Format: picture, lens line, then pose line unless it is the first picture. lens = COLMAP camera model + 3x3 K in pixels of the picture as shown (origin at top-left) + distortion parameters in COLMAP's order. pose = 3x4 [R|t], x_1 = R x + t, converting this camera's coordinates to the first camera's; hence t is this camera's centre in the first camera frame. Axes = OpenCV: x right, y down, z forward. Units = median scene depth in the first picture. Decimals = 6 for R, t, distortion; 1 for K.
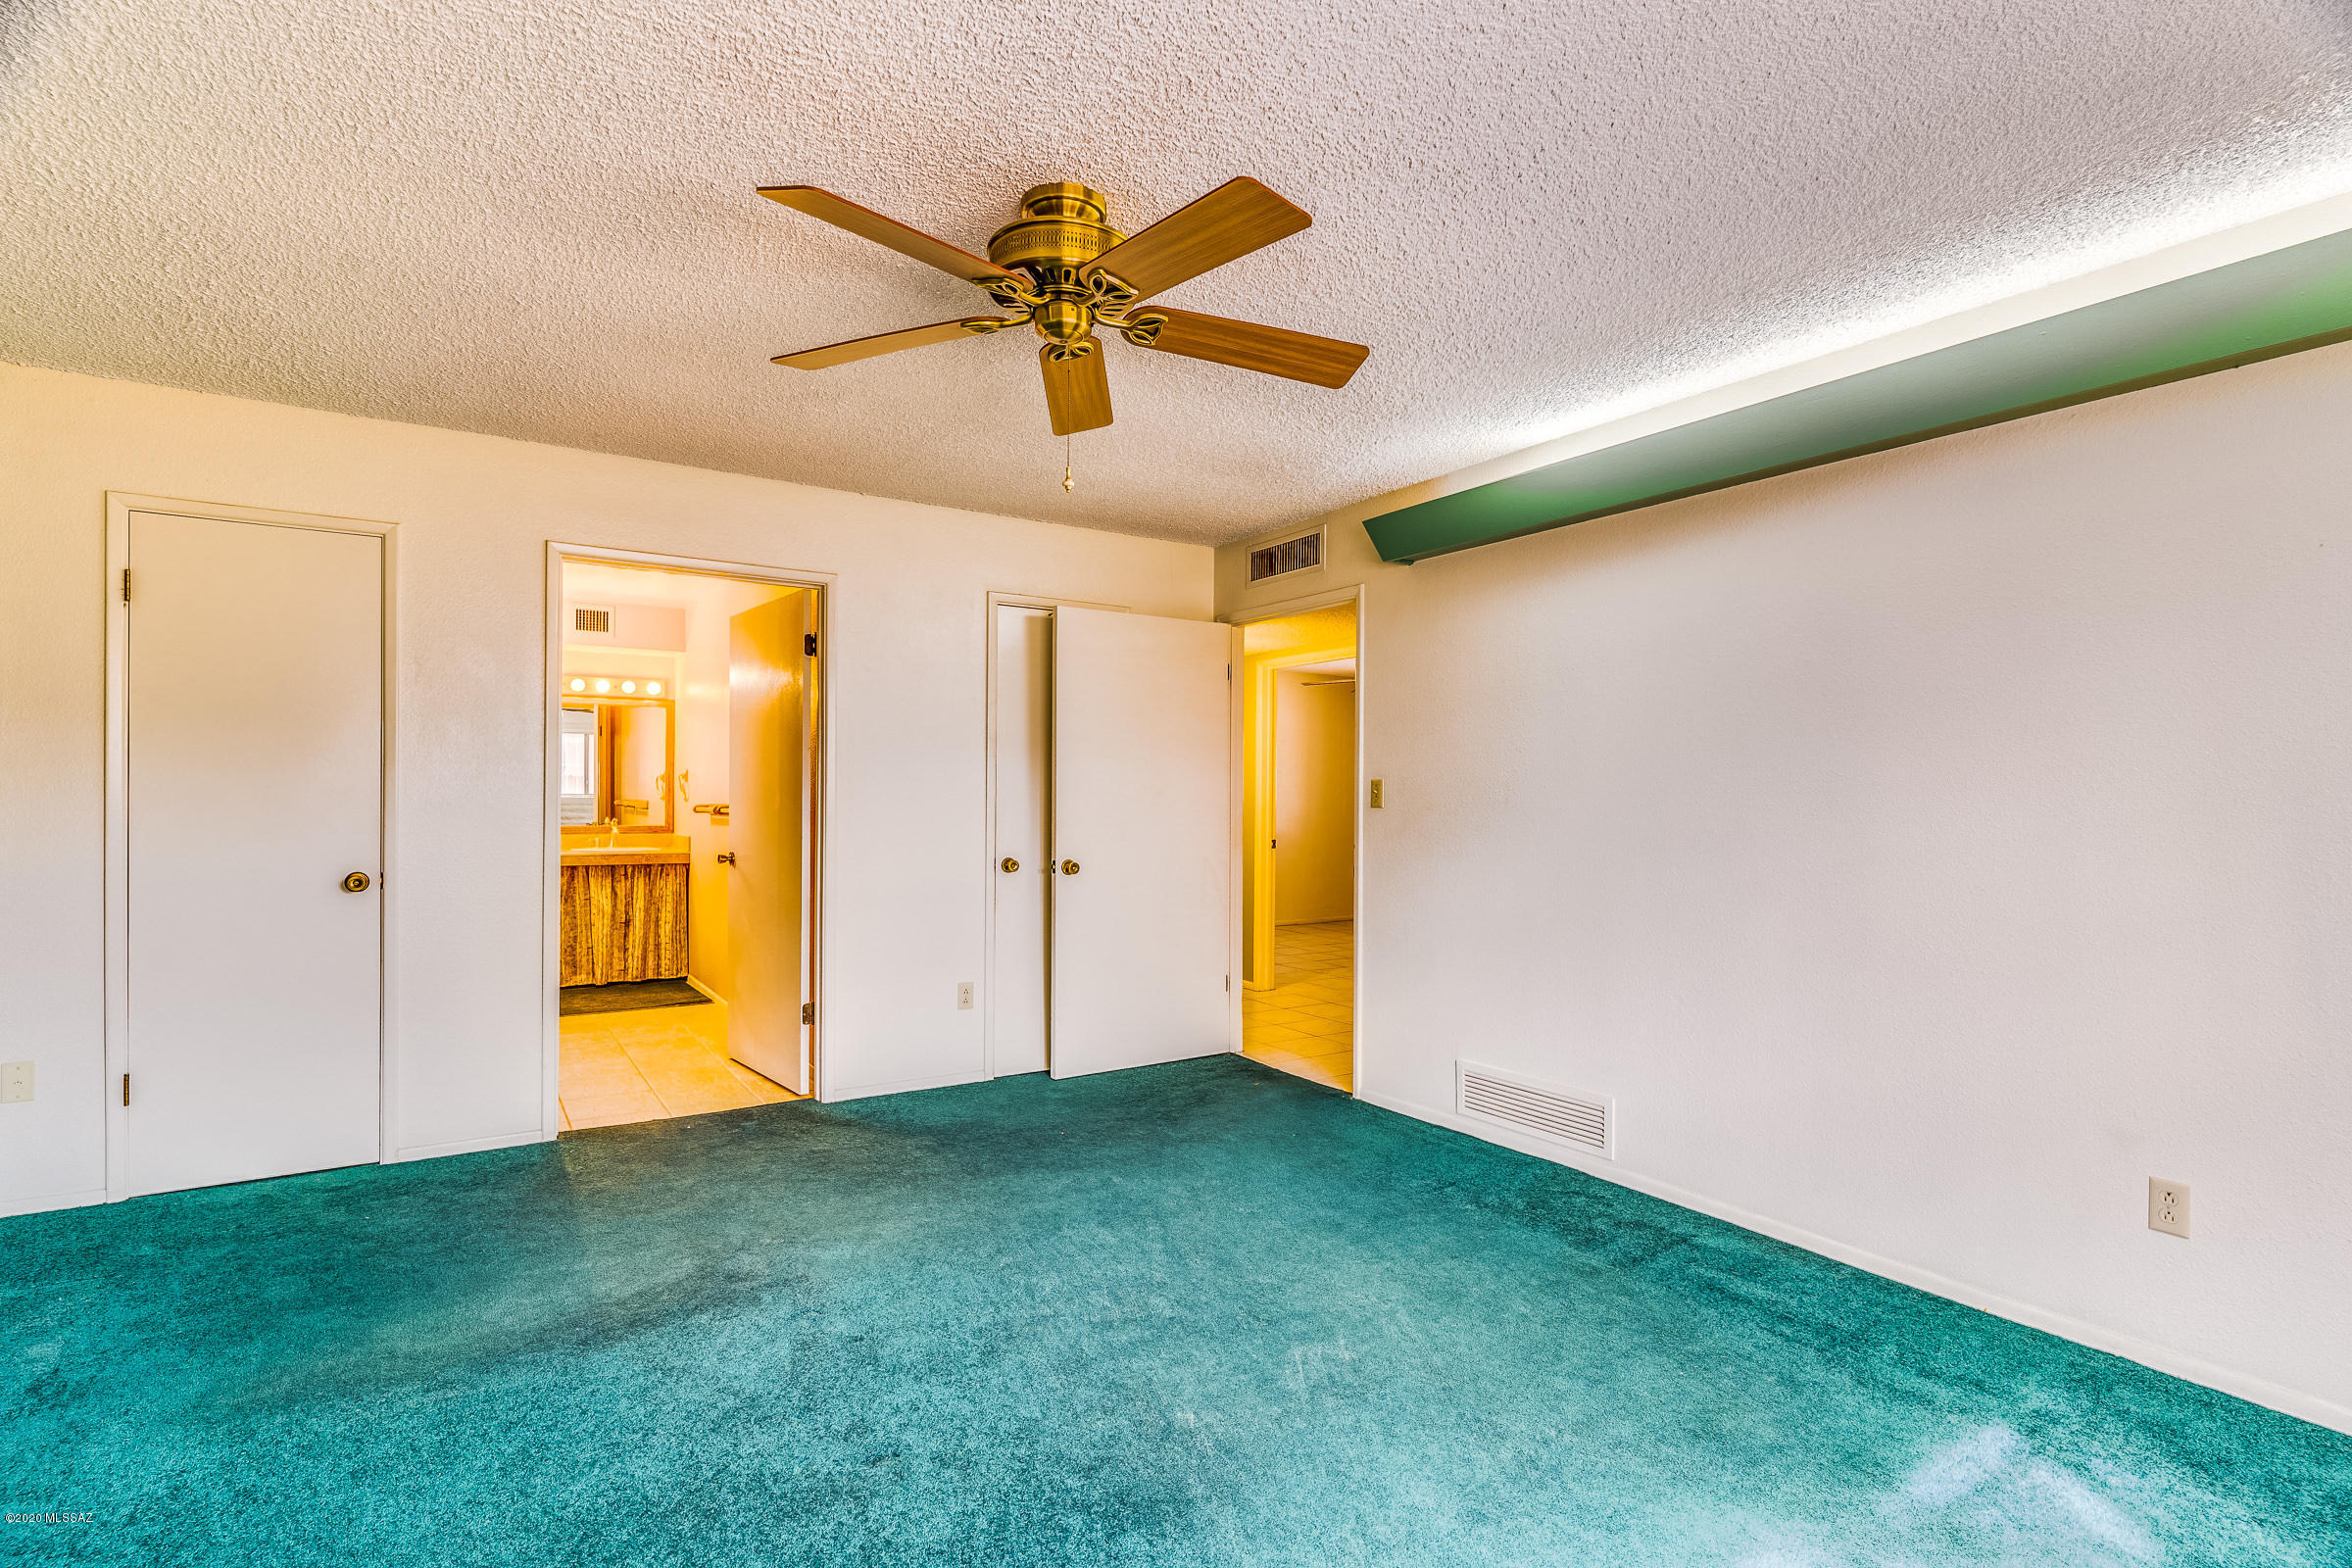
lens RADIAL K [[1122.3, 0, 1176.7], [0, 1122.3, 797.5], [0, 0, 1]] dist [0.002671, 0.000052]
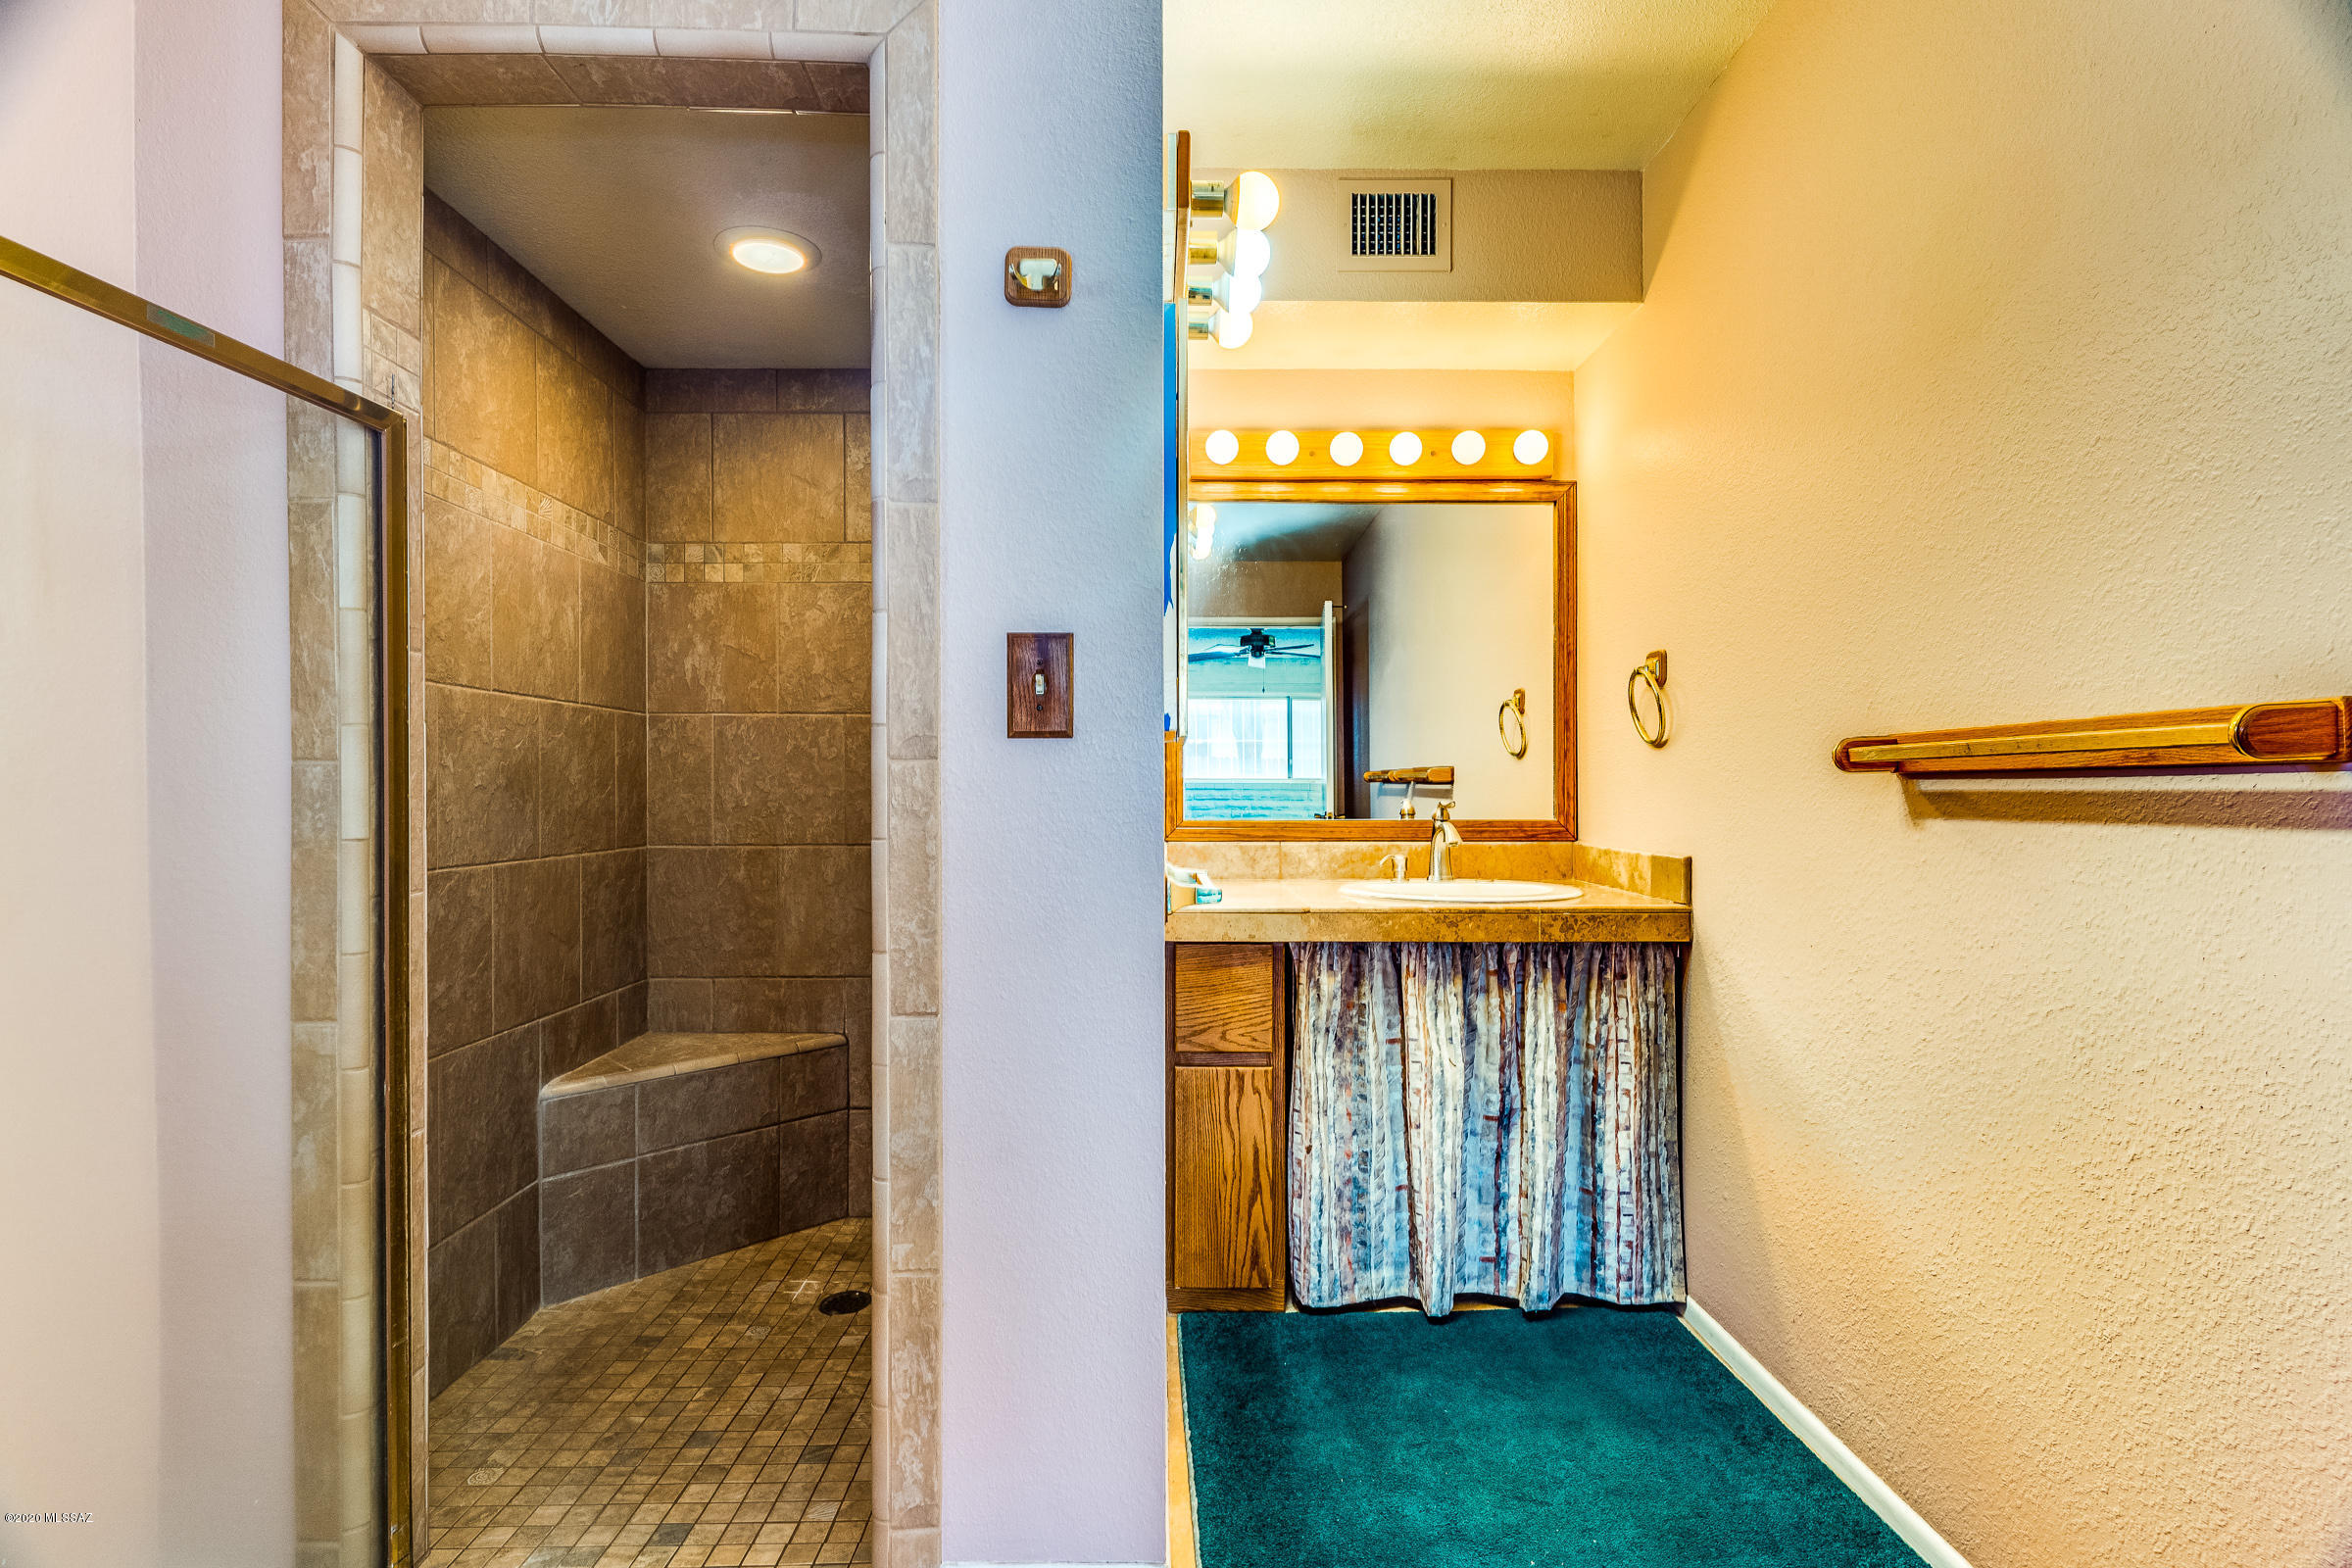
lens RADIAL K [[1122.3, 0, 1176.7], [0, 1122.3, 797.5], [0, 0, 1]] dist [0.002671, 0.000052]
pose [[0.845867, -0.002108, -0.533390, -0.392515], [0.006463, 0.999959, 0.006297, 0.015513], [0.533355, -0.008773, 0.845846, 0.668658]]
